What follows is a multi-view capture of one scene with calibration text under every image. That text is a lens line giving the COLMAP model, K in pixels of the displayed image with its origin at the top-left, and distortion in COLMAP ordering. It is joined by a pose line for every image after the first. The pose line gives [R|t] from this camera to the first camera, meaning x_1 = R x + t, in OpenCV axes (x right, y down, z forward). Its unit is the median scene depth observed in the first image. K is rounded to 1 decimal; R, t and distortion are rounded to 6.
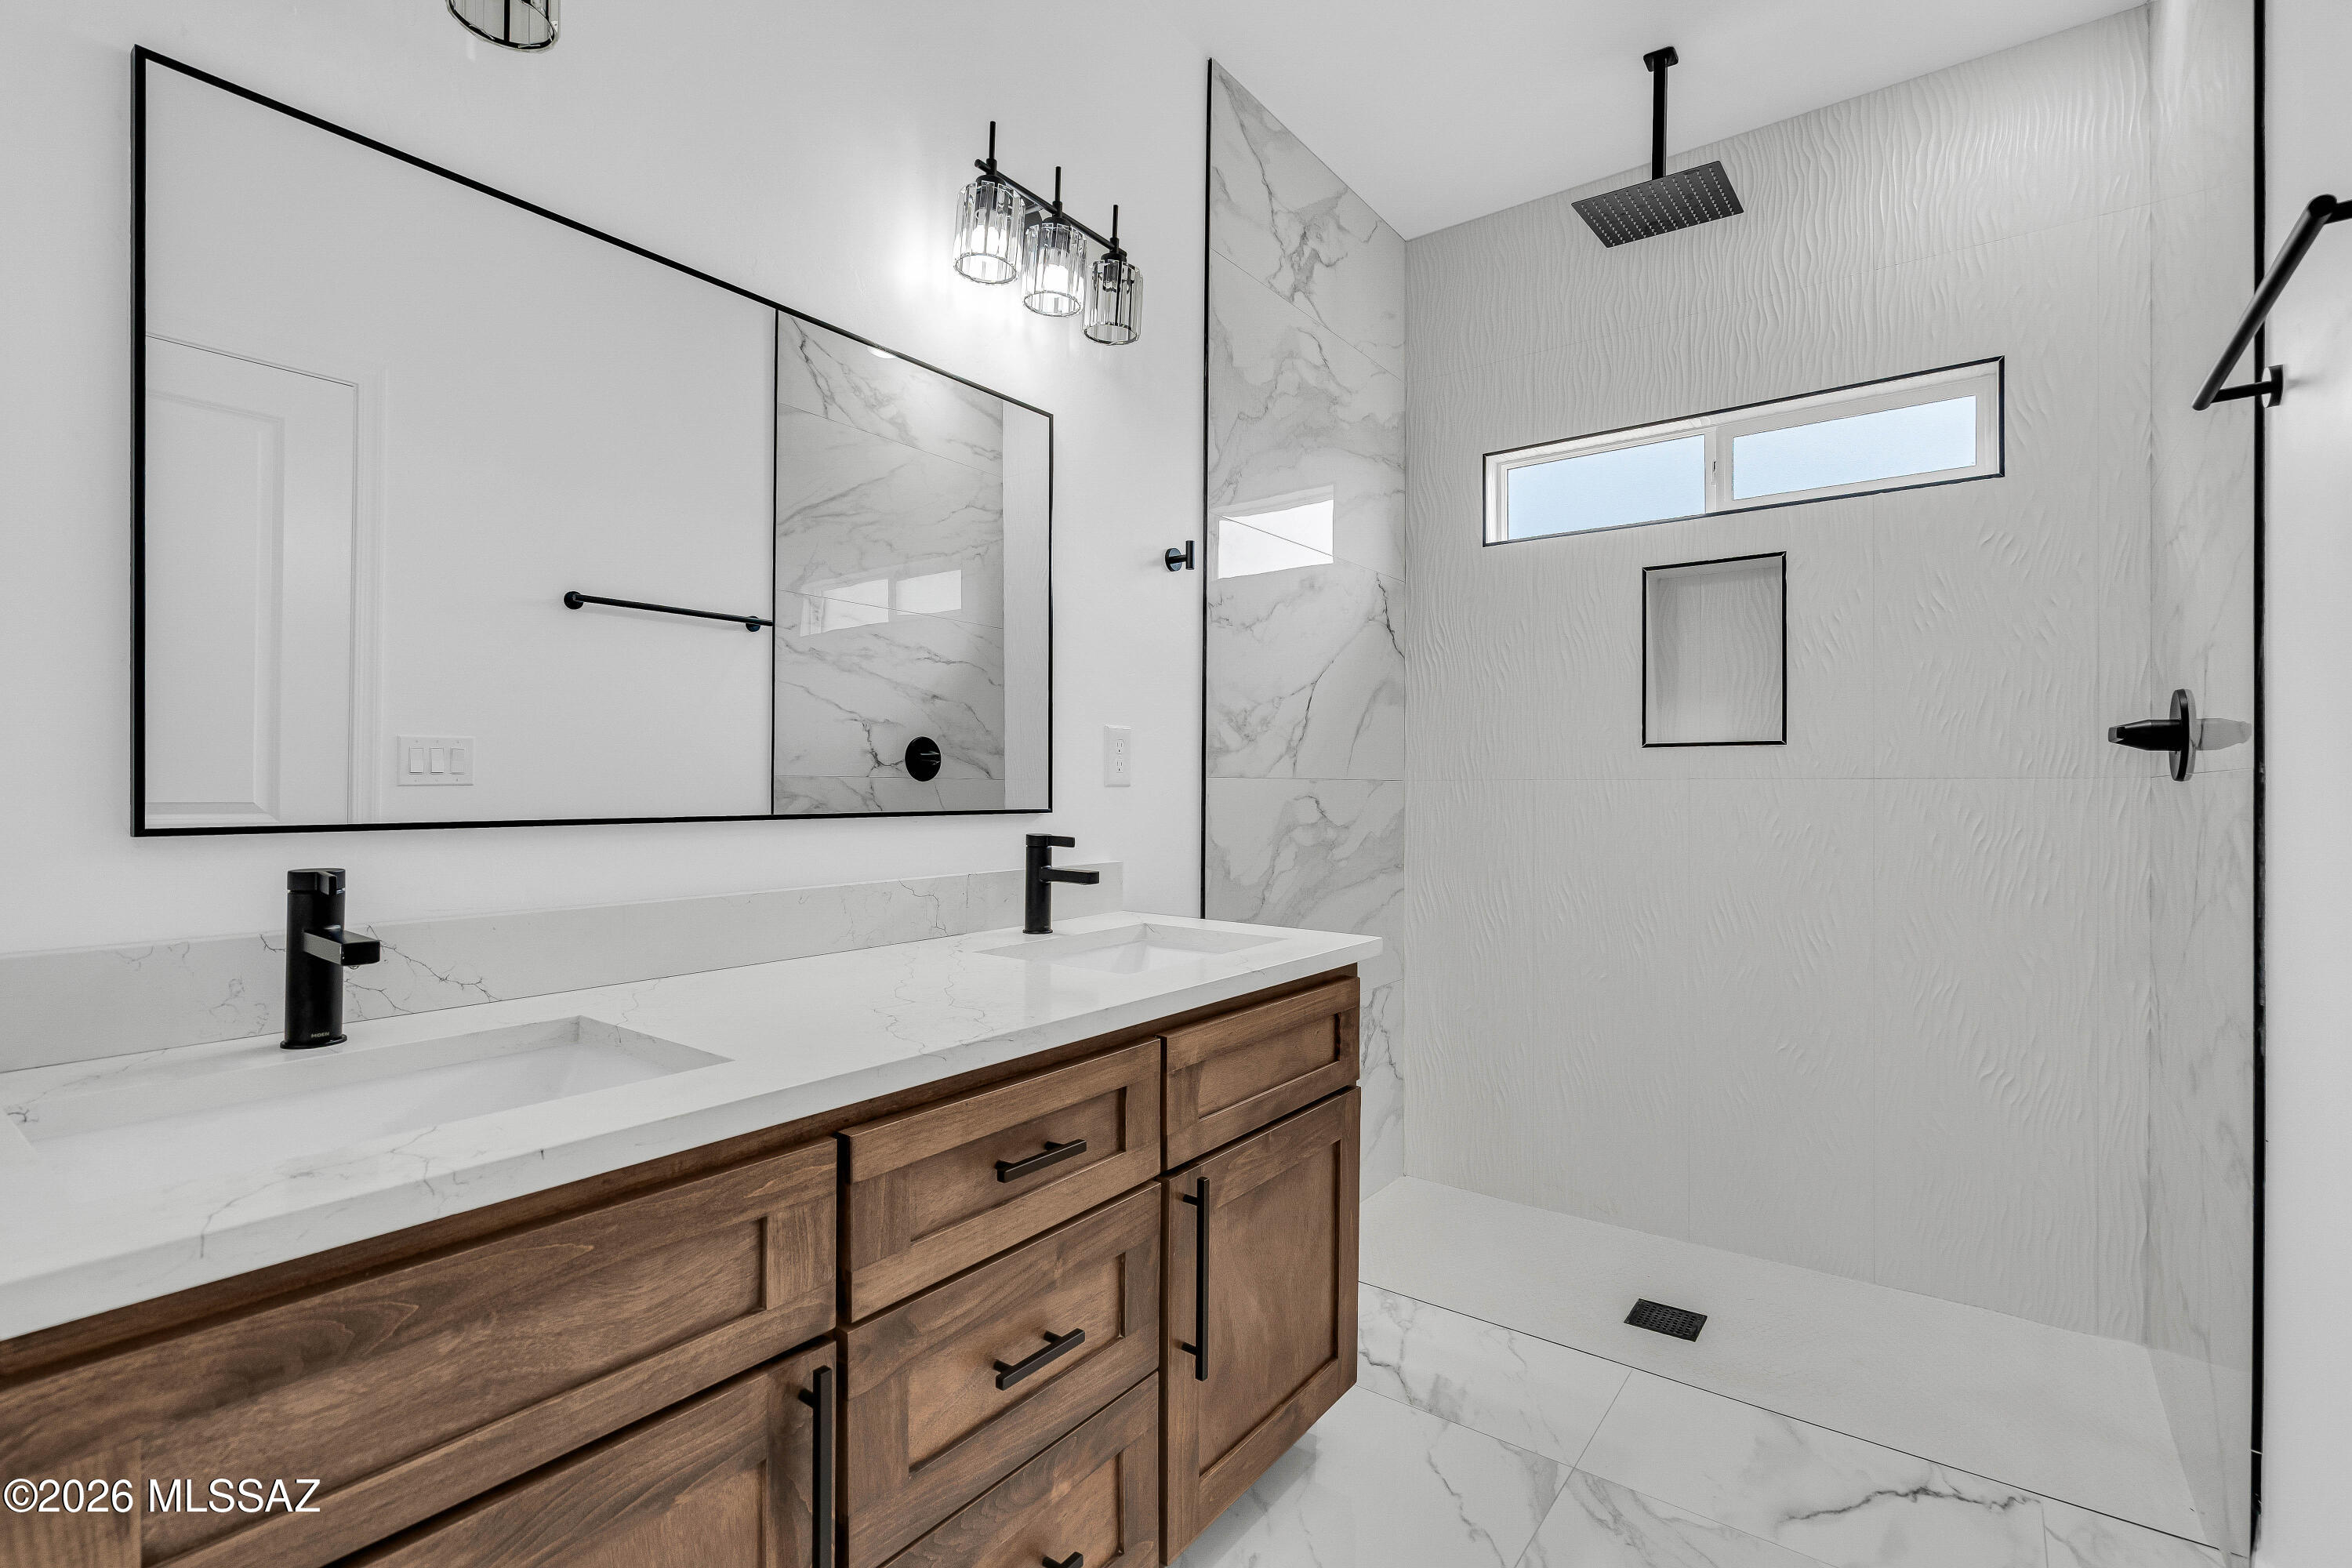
lens RADIAL K [[1077.7, 0, 1180.8], [0, 1077.7, 796.6], [0, 0, 1]] dist [0.001786, 0.000498]
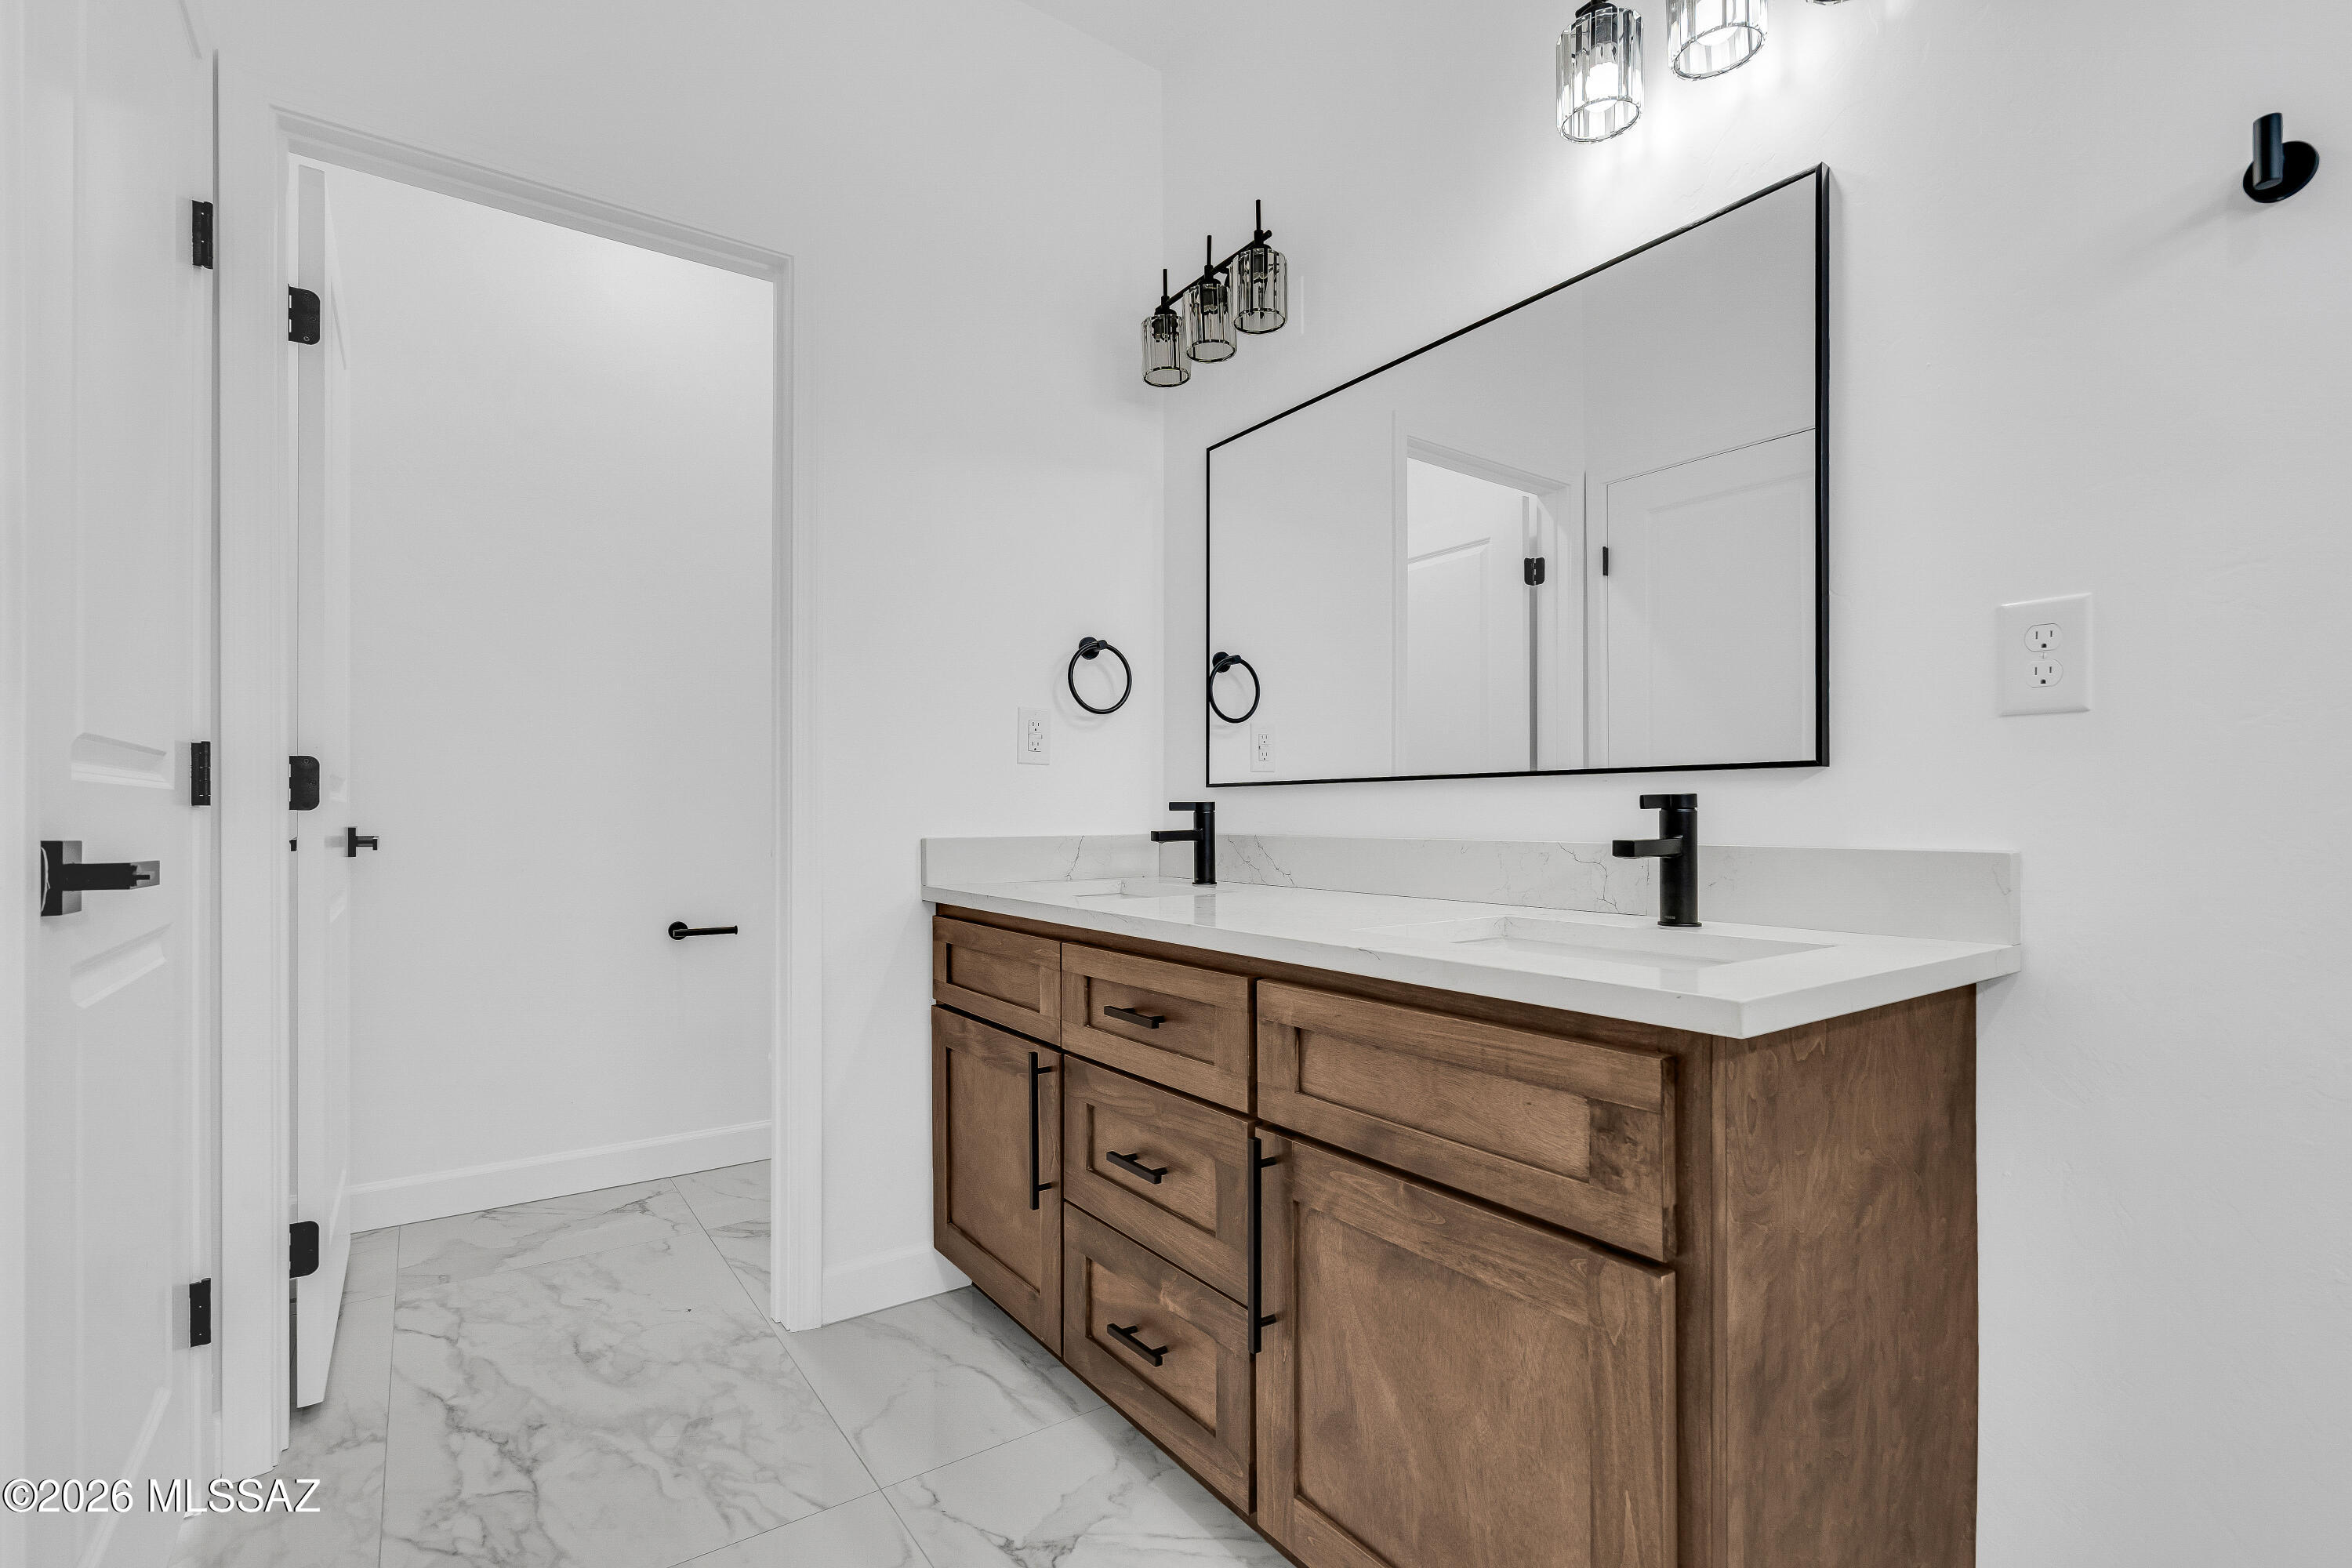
lens RADIAL K [[1077.7, 0, 1174.4], [0, 1077.7, 793.8], [0, 0, 1]] dist [0.001786, 0.000498]
pose [[-0.309966, -0.014597, -0.950636, 2.057904], [-0.004956, 0.999893, -0.013737, 0.143022], [0.950735, 0.000454, -0.310005, 2.670125]]
